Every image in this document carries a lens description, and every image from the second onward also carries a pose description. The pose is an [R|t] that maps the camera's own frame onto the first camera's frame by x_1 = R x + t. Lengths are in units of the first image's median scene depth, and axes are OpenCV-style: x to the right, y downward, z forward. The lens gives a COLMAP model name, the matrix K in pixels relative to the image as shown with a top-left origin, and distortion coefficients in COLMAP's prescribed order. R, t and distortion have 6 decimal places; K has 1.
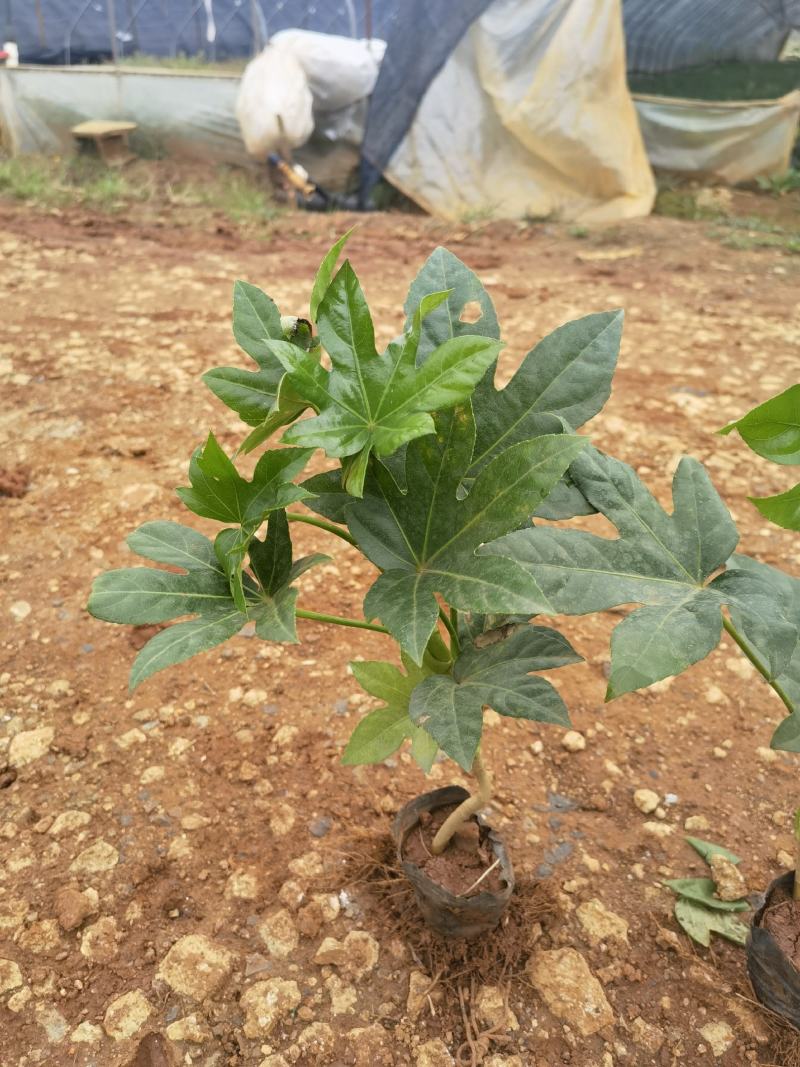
lens RADIAL K [[848.4, 0, 394.2], [0, 848.4, 540.7], [0, 0, 1]] dist [0.145046, -0.201553]
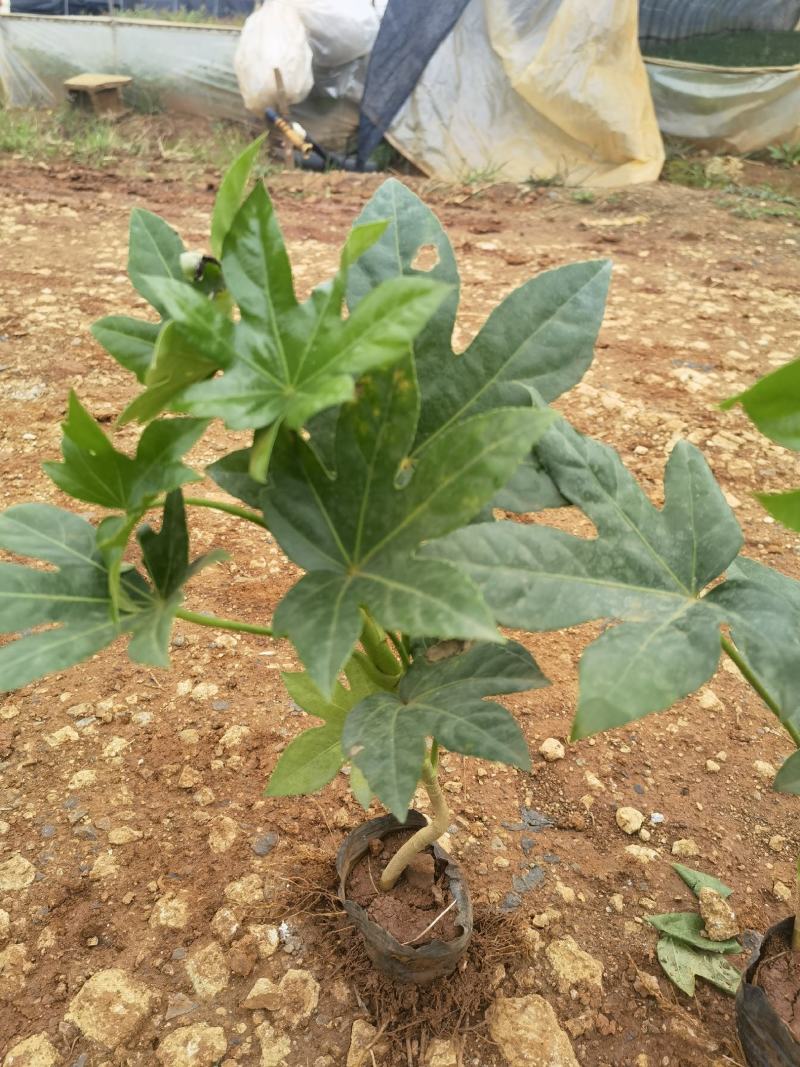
lens RADIAL K [[838.4, 0, 402.6], [0, 838.4, 530.5], [0, 0, 1]] dist [0.159030, -0.220247]
pose [[0.999763, 0.021053, 0.005478, 0.047028], [-0.021175, 0.999504, 0.023322, -0.016211], [-0.004985, -0.023433, 0.999713, 0.125127]]
